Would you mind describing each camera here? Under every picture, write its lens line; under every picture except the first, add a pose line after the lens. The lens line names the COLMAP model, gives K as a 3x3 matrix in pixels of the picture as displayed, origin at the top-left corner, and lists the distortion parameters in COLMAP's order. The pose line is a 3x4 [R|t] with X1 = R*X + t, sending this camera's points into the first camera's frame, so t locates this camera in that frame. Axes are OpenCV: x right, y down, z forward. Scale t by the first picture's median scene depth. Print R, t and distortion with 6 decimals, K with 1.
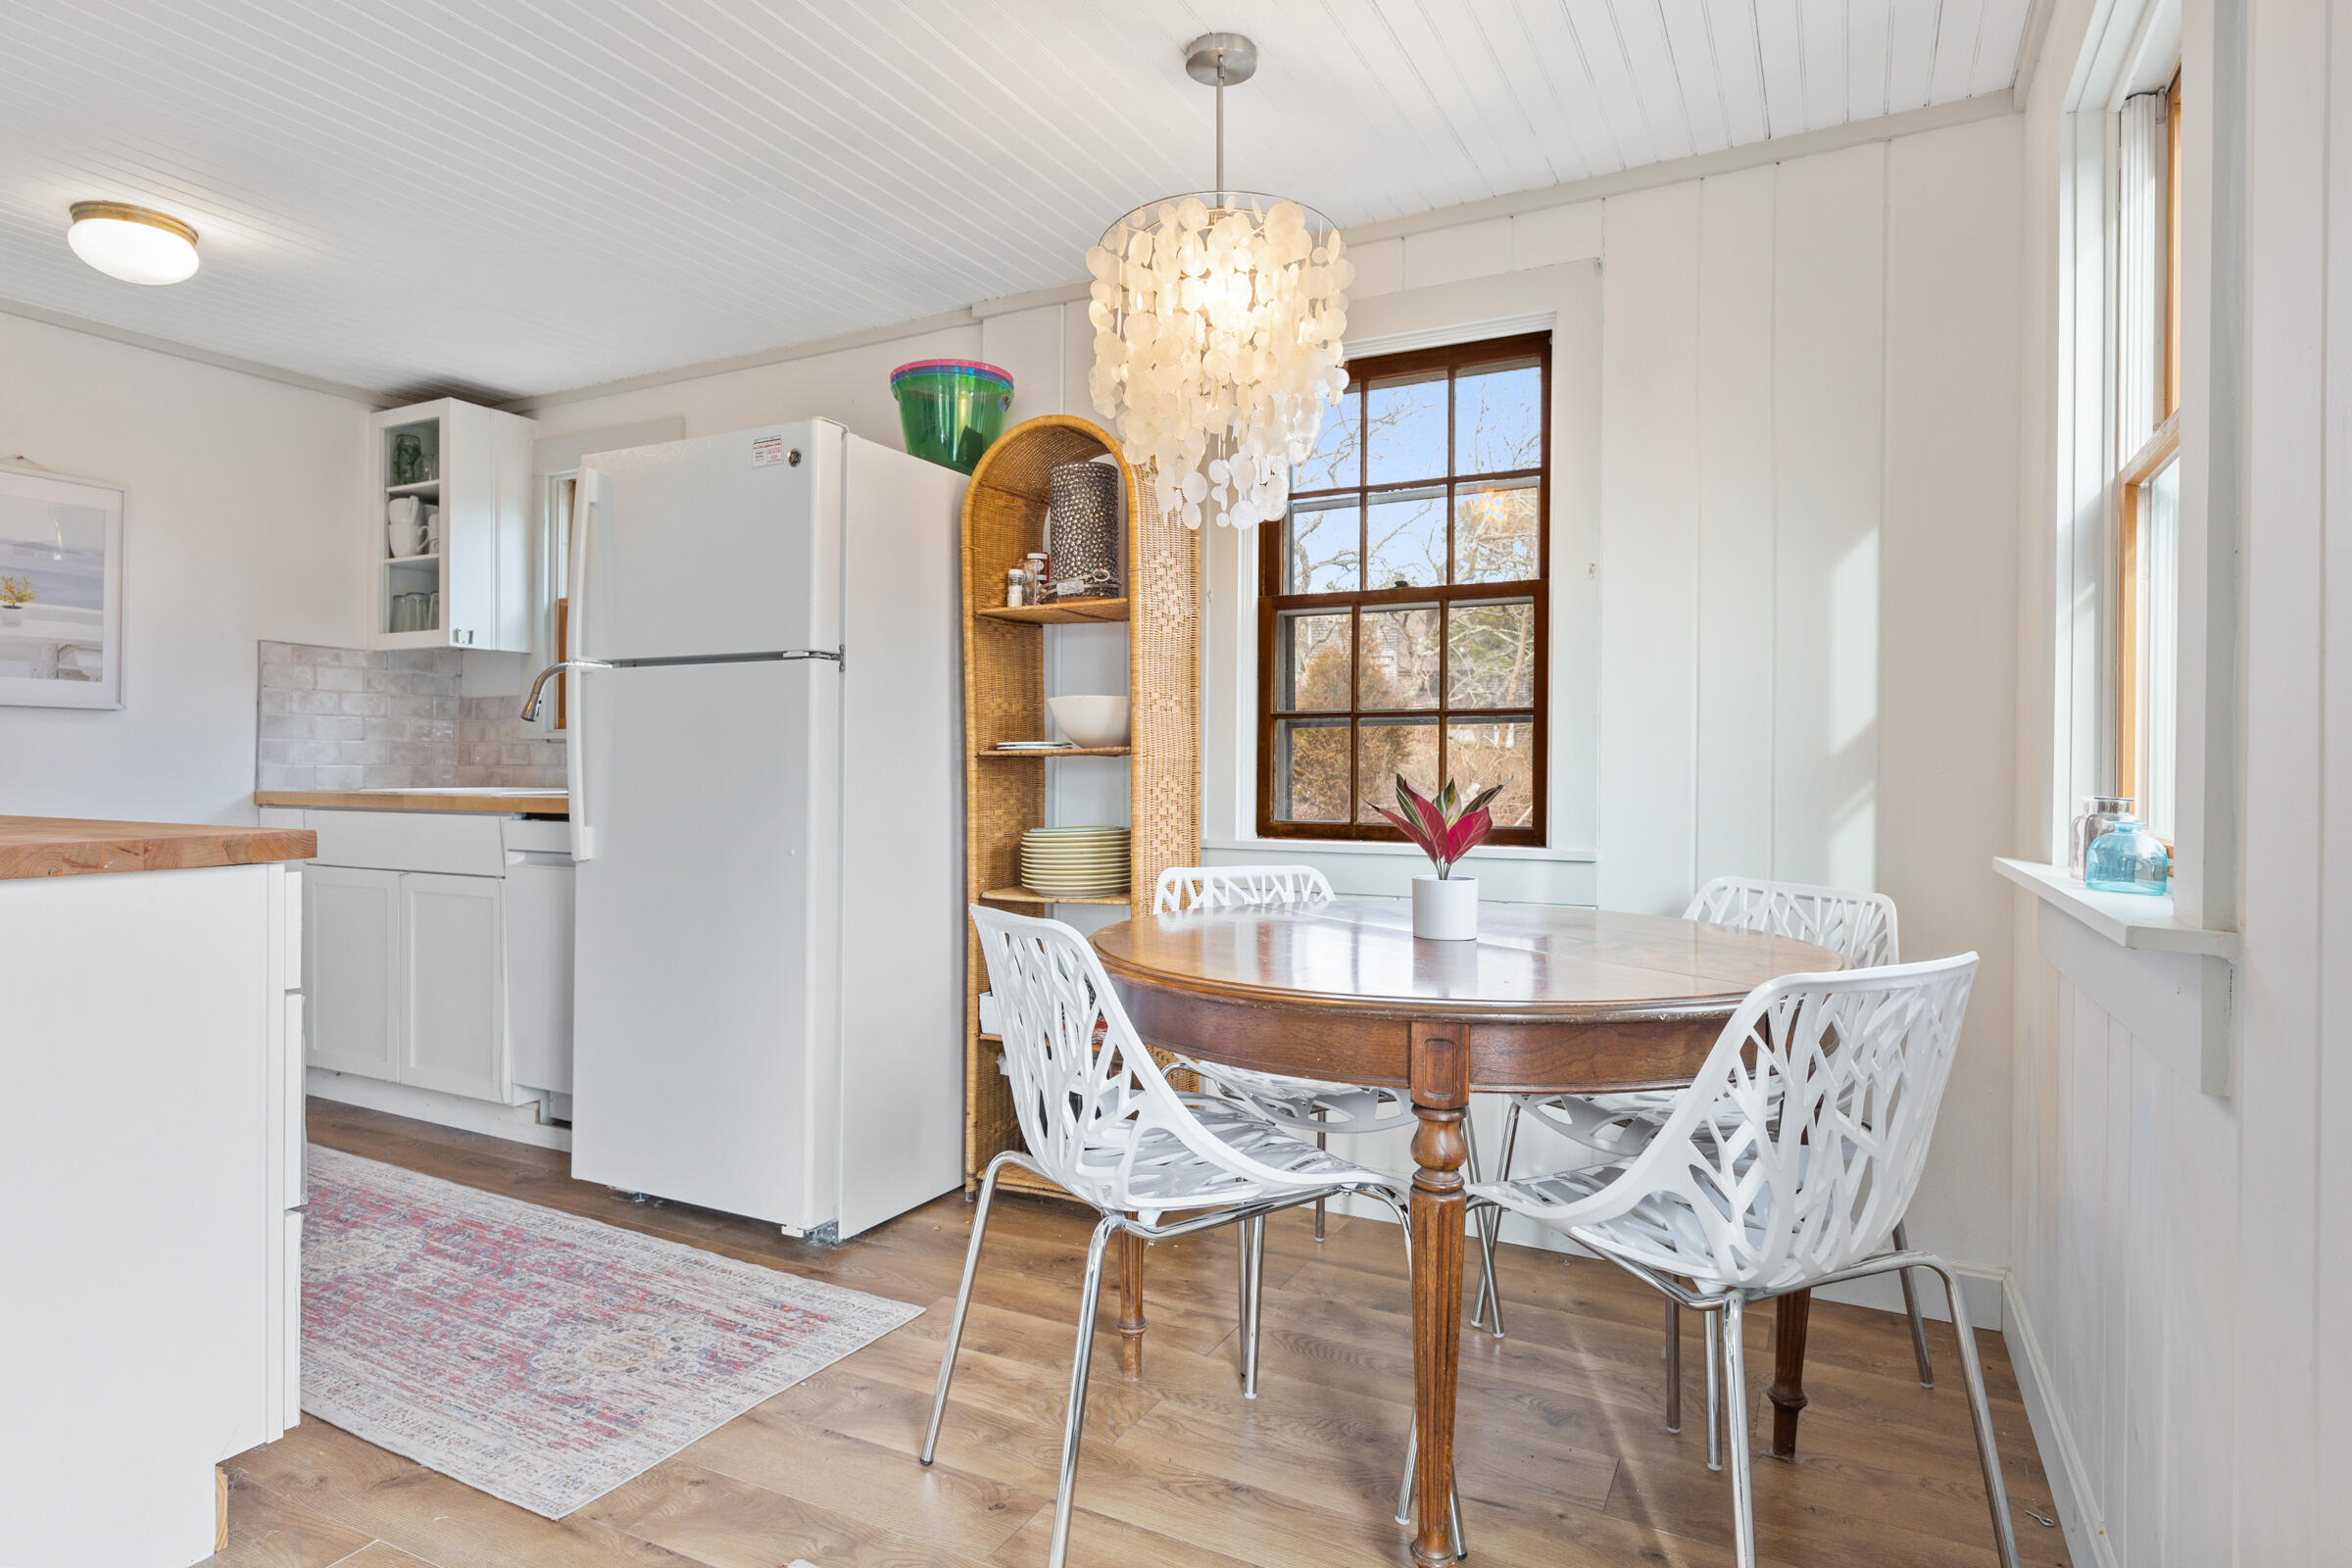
lens RADIAL K [[1309.5, 0, 1176.0], [0, 1309.5, 784.0], [0, 0, 1]] dist [-0.003471, -0.000167]
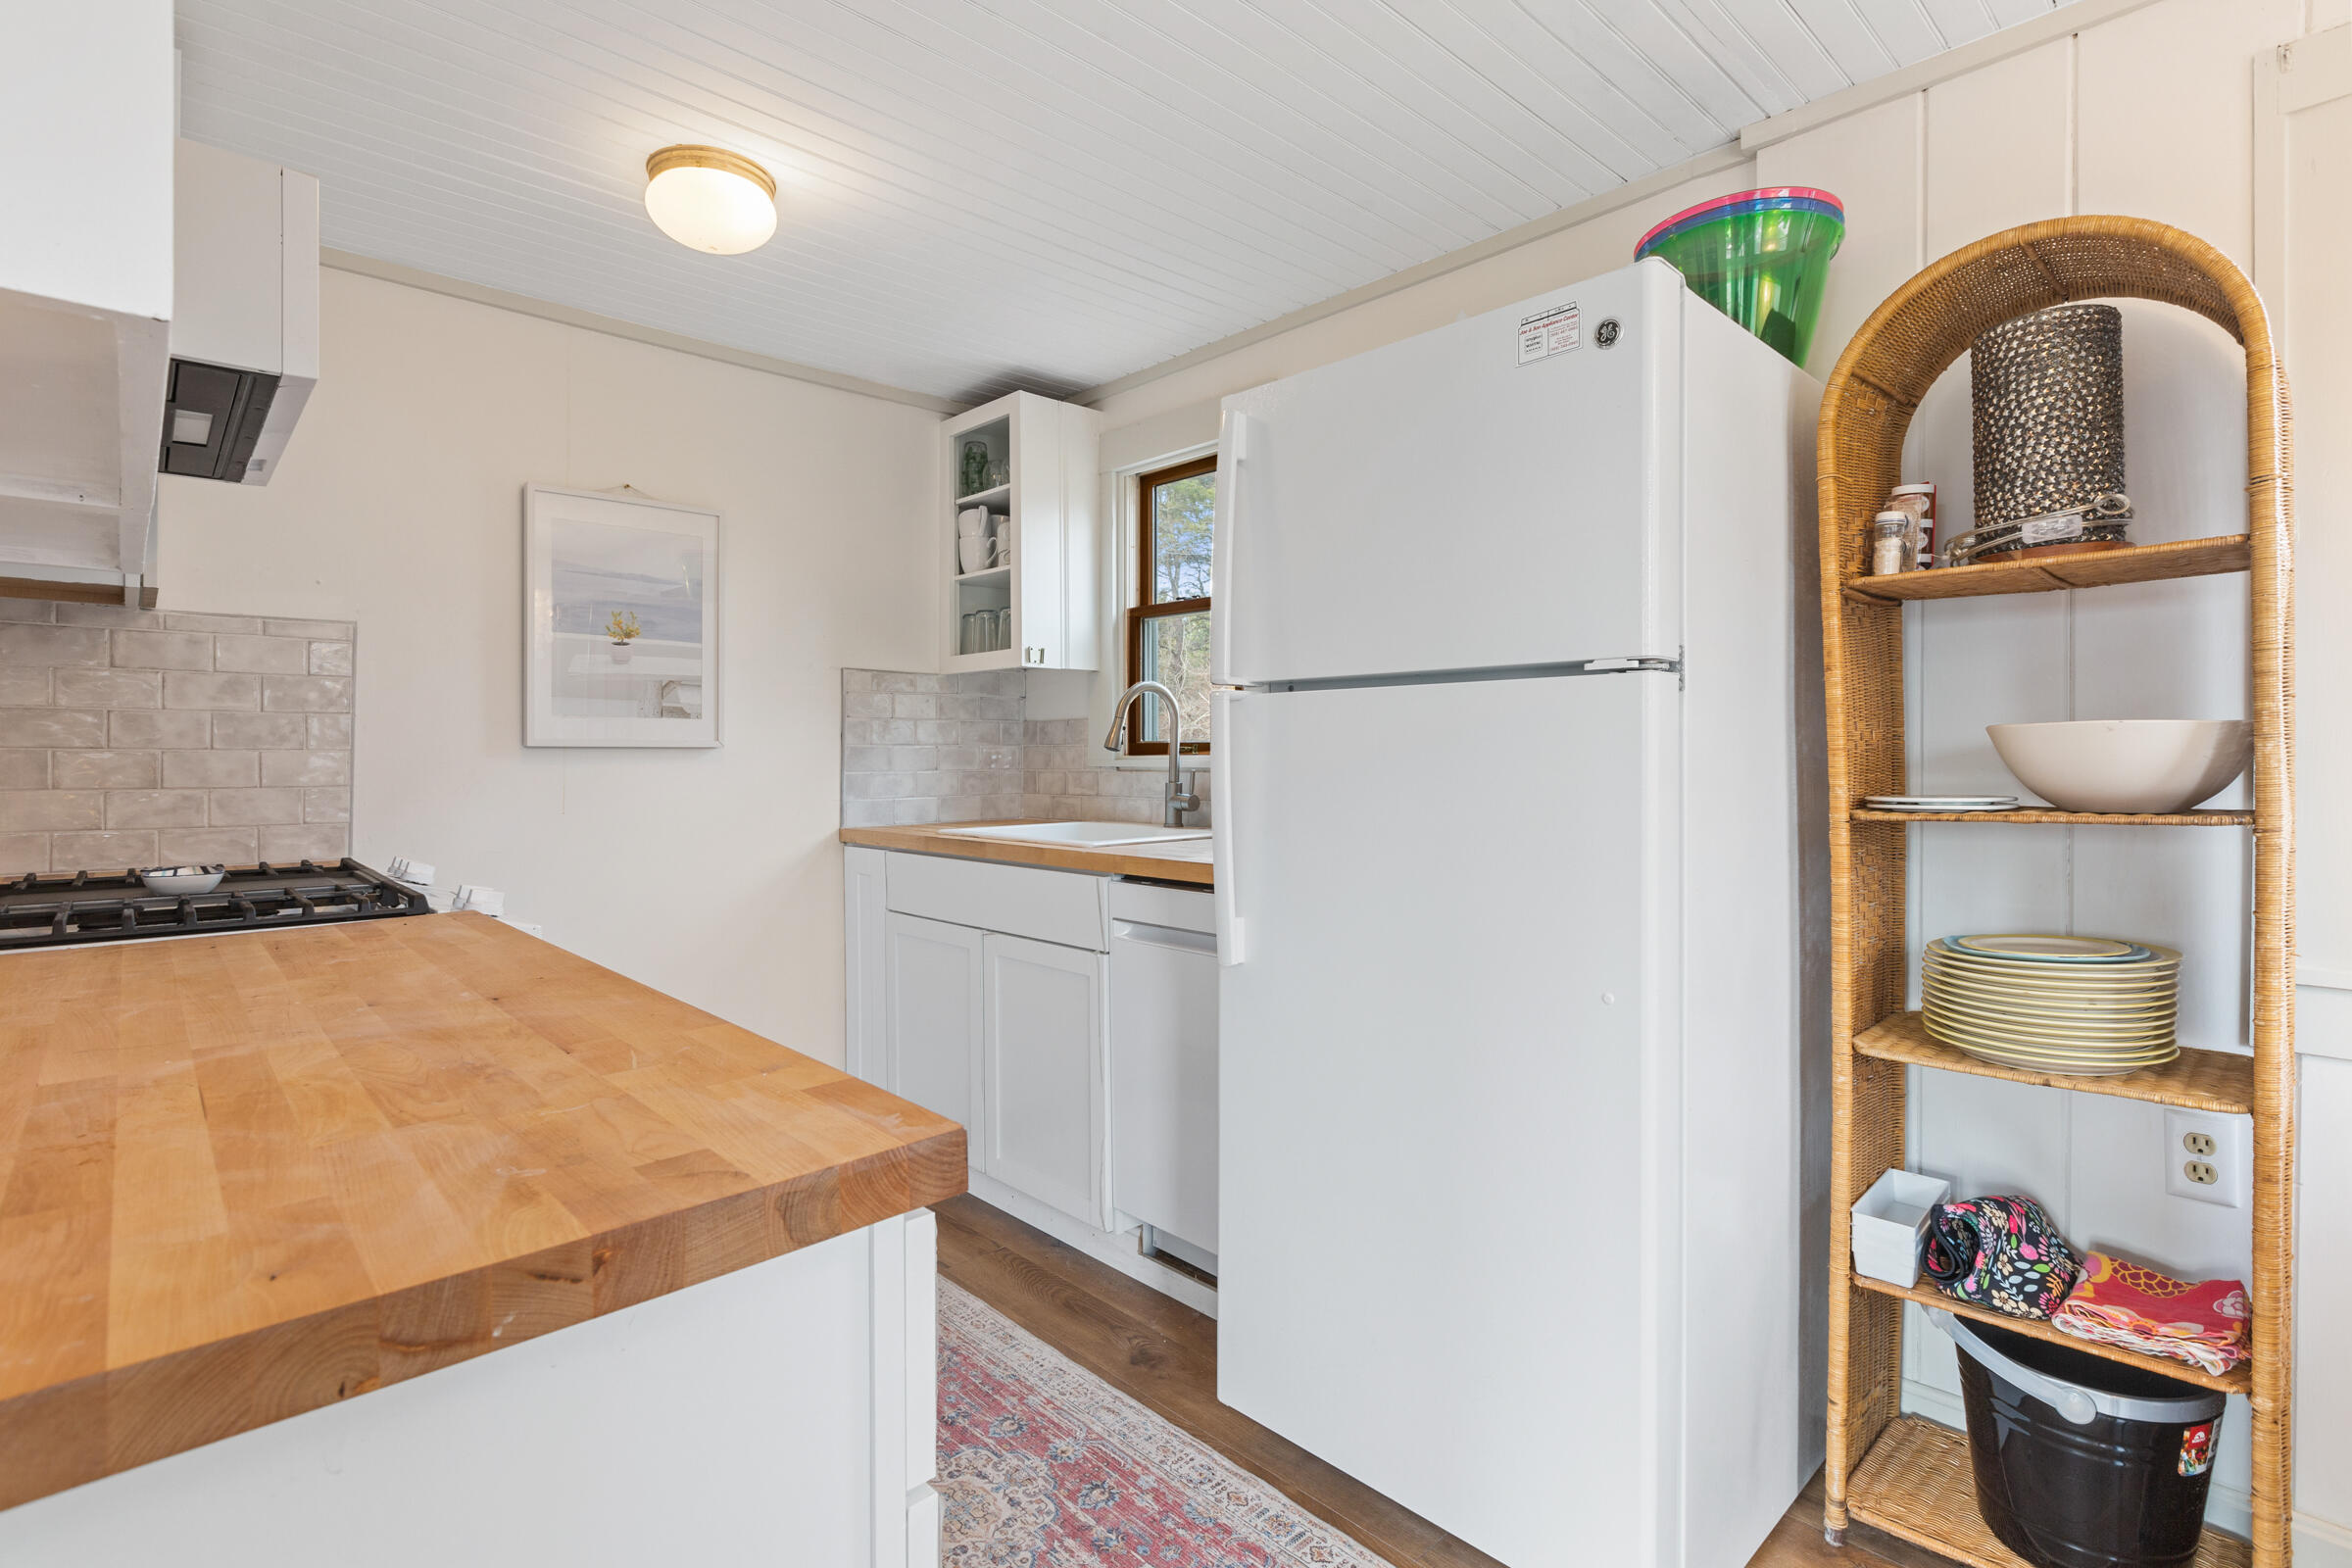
lens RADIAL K [[1106.6, 0, 1146.1], [0, 1106.6, 773.7], [0, 0, 1]] dist [-0.003150, -0.000073]
pose [[0.941794, -0.003638, -0.336171, -0.216608], [0.006736, 0.999945, 0.008050, -0.037091], [0.336124, -0.009846, 0.941766, 0.307149]]
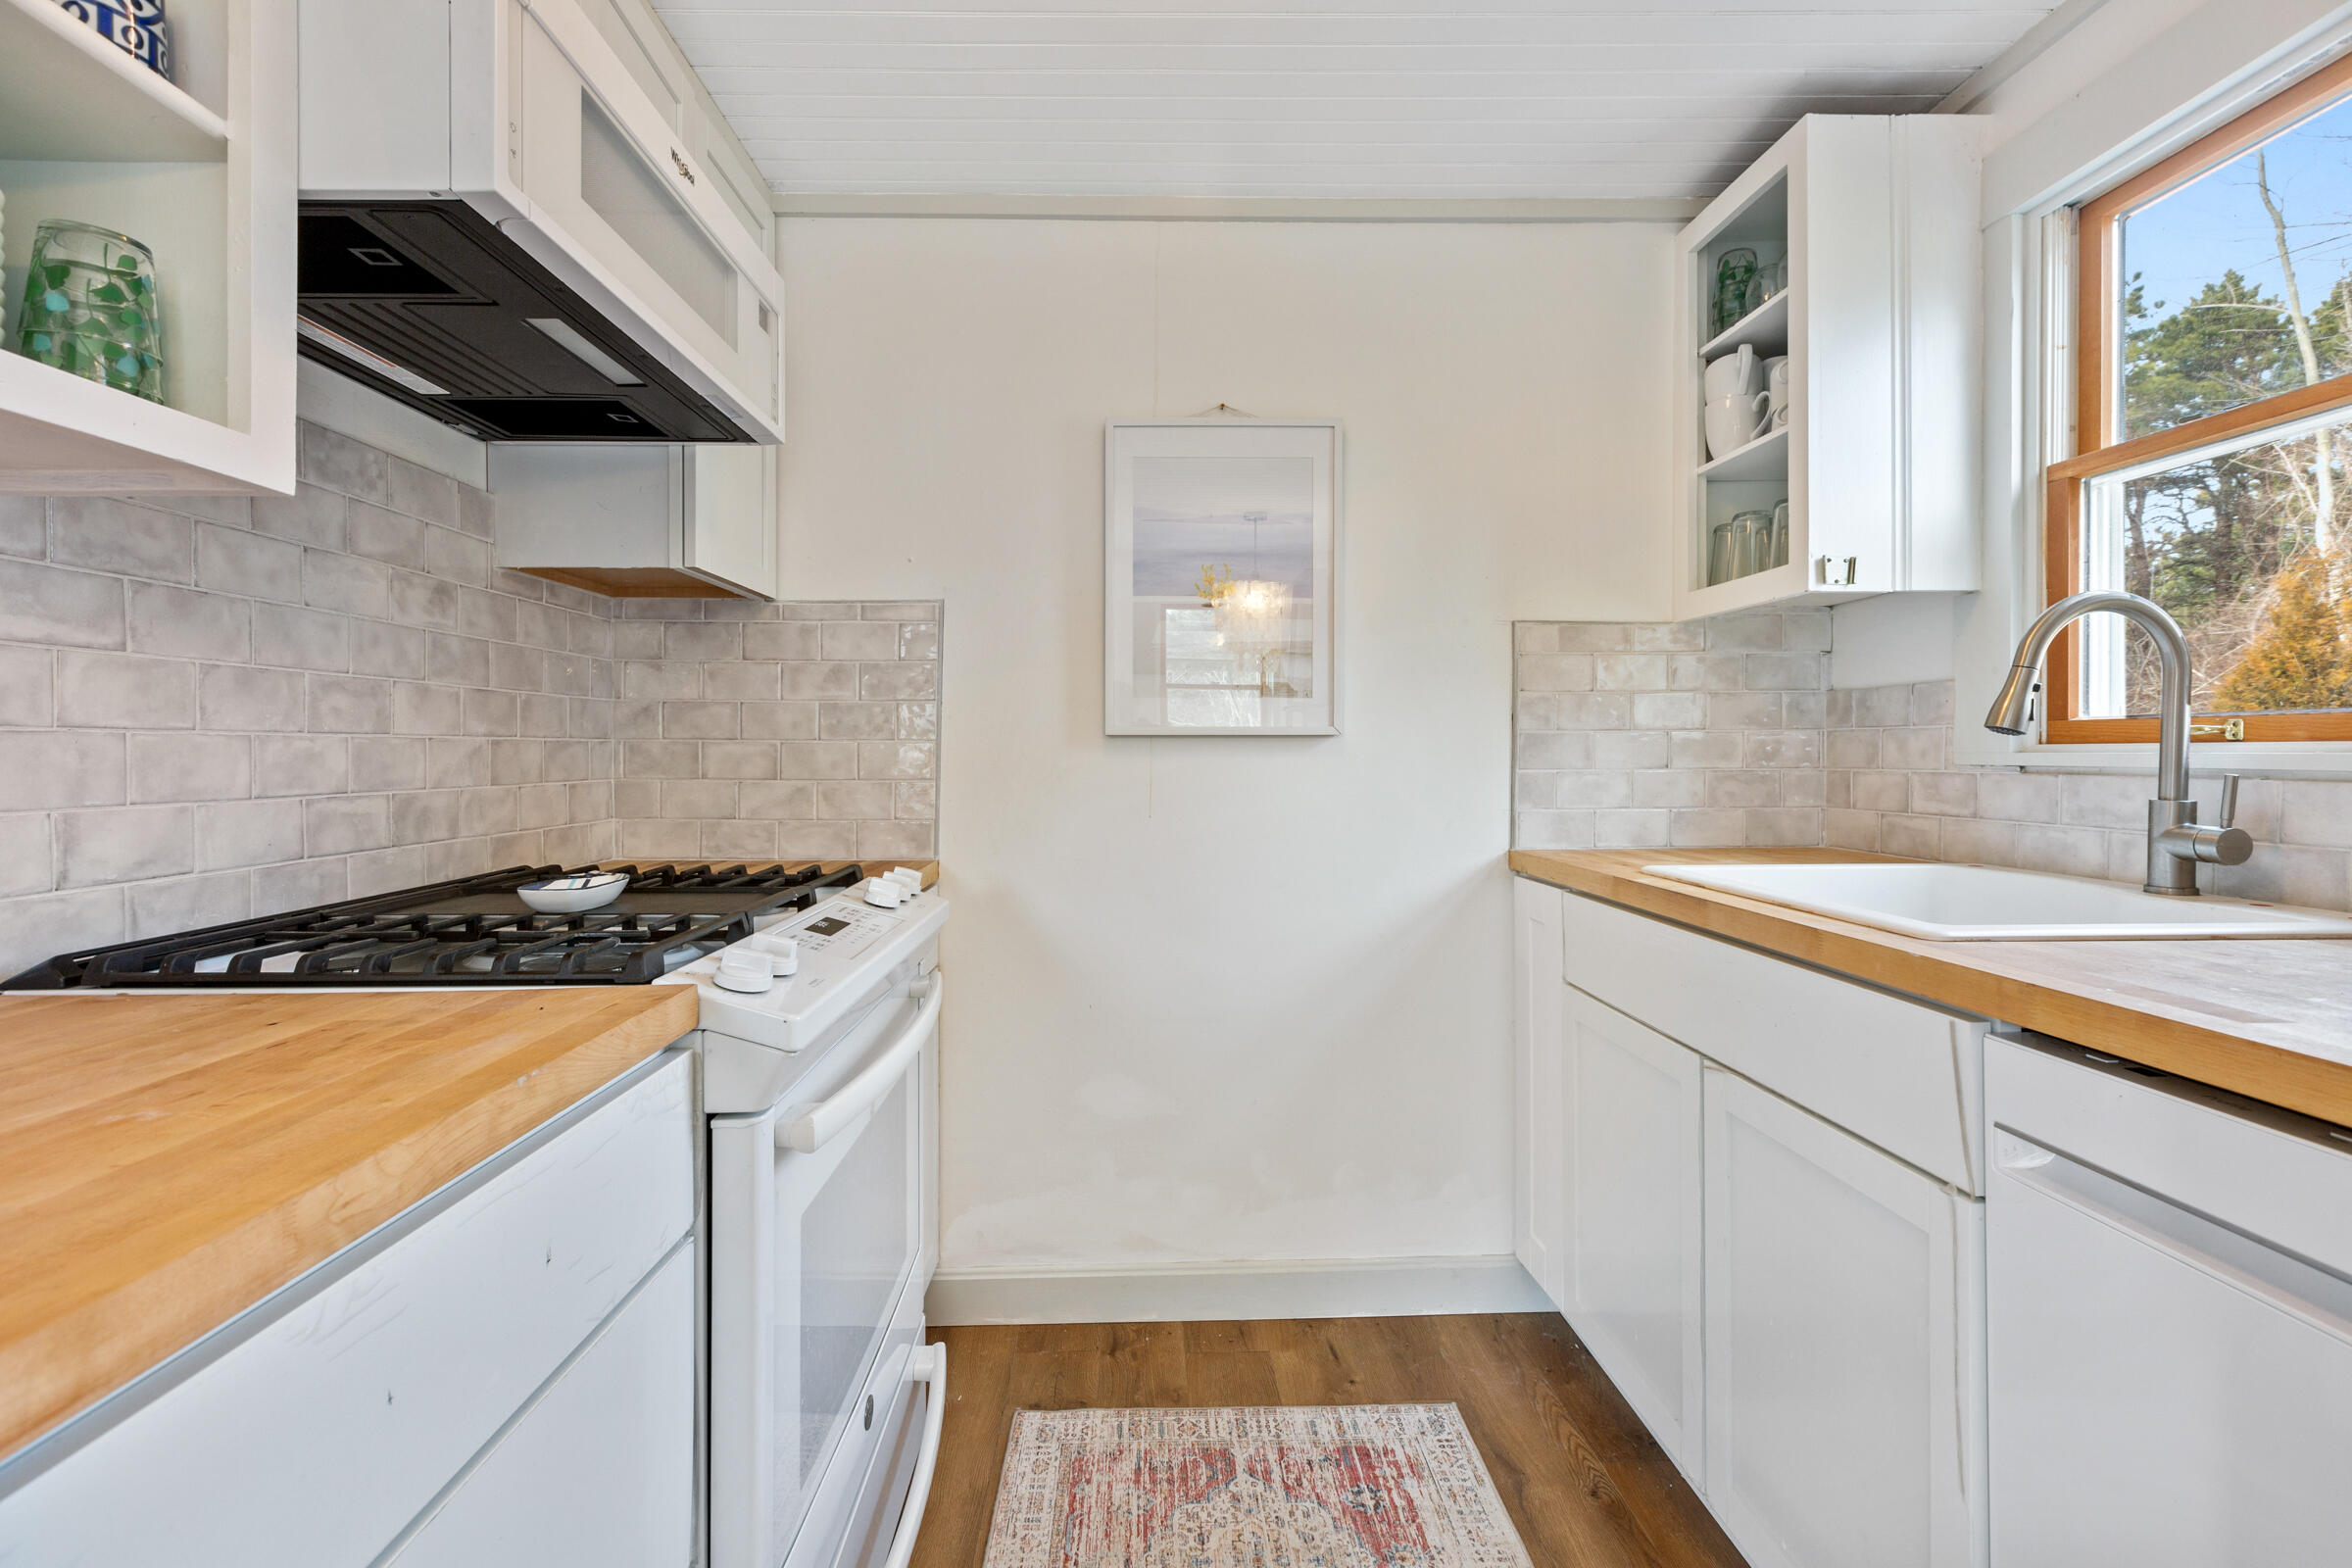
lens RADIAL K [[1050.8, 0, 1166.1], [0, 1050.8, 754.9], [0, 0, 1]] dist [-0.000791, -0.000166]
pose [[0.488041, -0.006556, -0.872796, -0.311389], [0.000299, 0.999973, -0.007344, -0.036947], [0.872821, 0.003323, 0.488029, 0.564979]]
